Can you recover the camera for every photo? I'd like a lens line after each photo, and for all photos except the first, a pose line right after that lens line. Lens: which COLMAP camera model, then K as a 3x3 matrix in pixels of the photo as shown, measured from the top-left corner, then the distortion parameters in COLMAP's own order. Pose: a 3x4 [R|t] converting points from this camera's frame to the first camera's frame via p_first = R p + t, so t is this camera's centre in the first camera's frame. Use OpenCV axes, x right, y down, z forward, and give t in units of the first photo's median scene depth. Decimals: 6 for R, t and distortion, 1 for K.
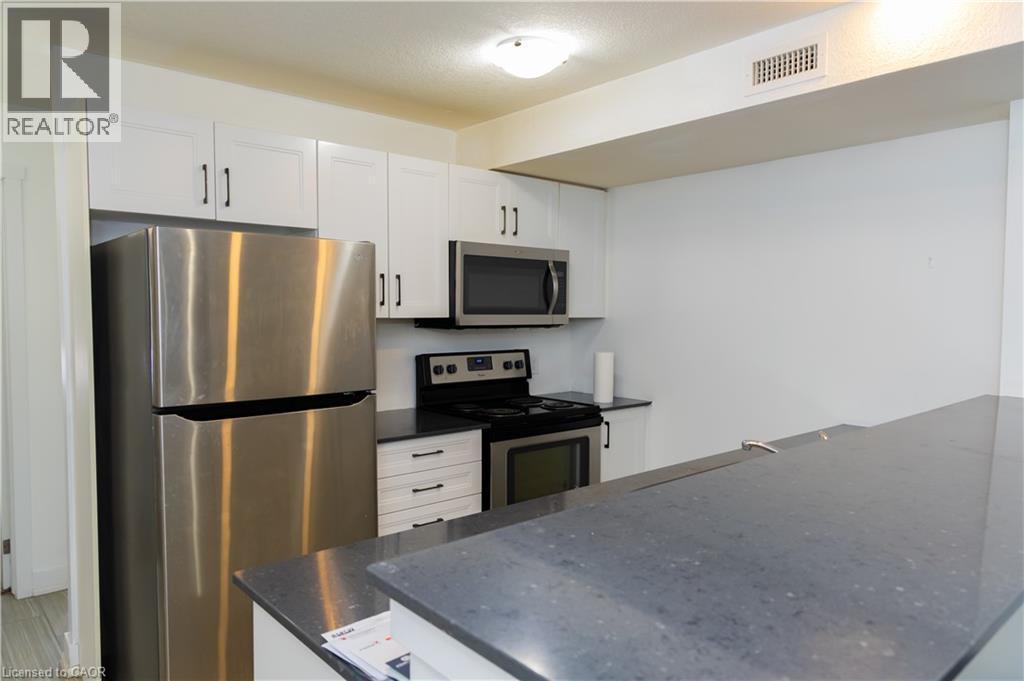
lens RADIAL K [[688.4, 0, 517.8], [0, 688.4, 343.8], [0, 0, 1]] dist [0.006471, -0.002046]
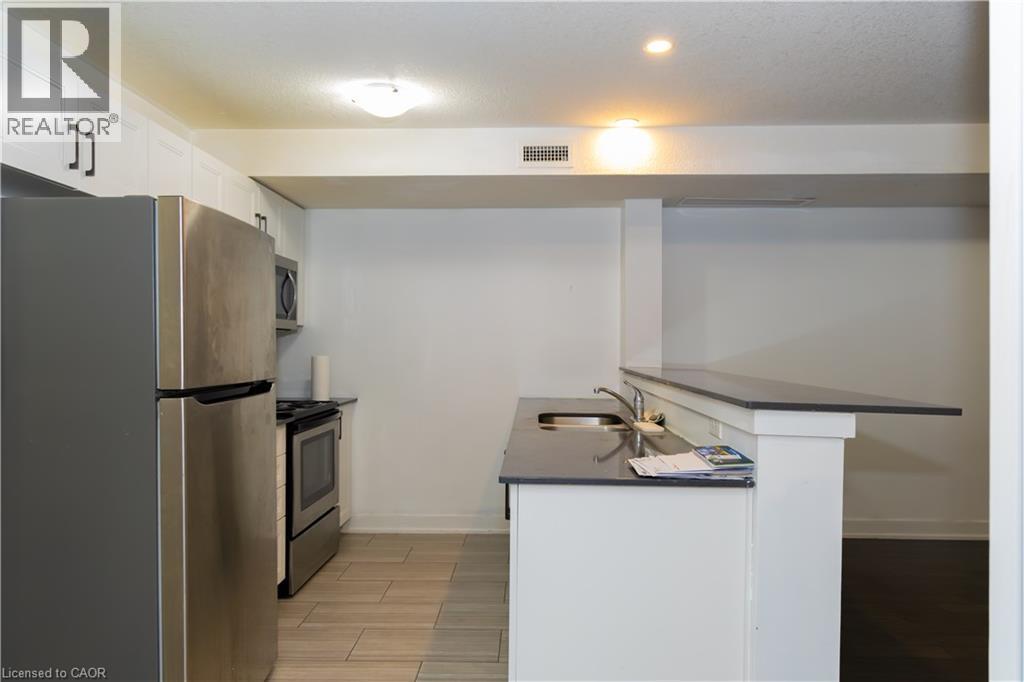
lens RADIAL K [[688.4, 0, 517.8], [0, 688.4, 344.3], [0, 0, 1]] dist [0.006471, -0.002046]
pose [[0.685636, 0.000428, 0.727944, -0.510687], [0.034030, 0.998888, -0.032640, 0.044382], [-0.727148, 0.047151, 0.684859, 0.012549]]
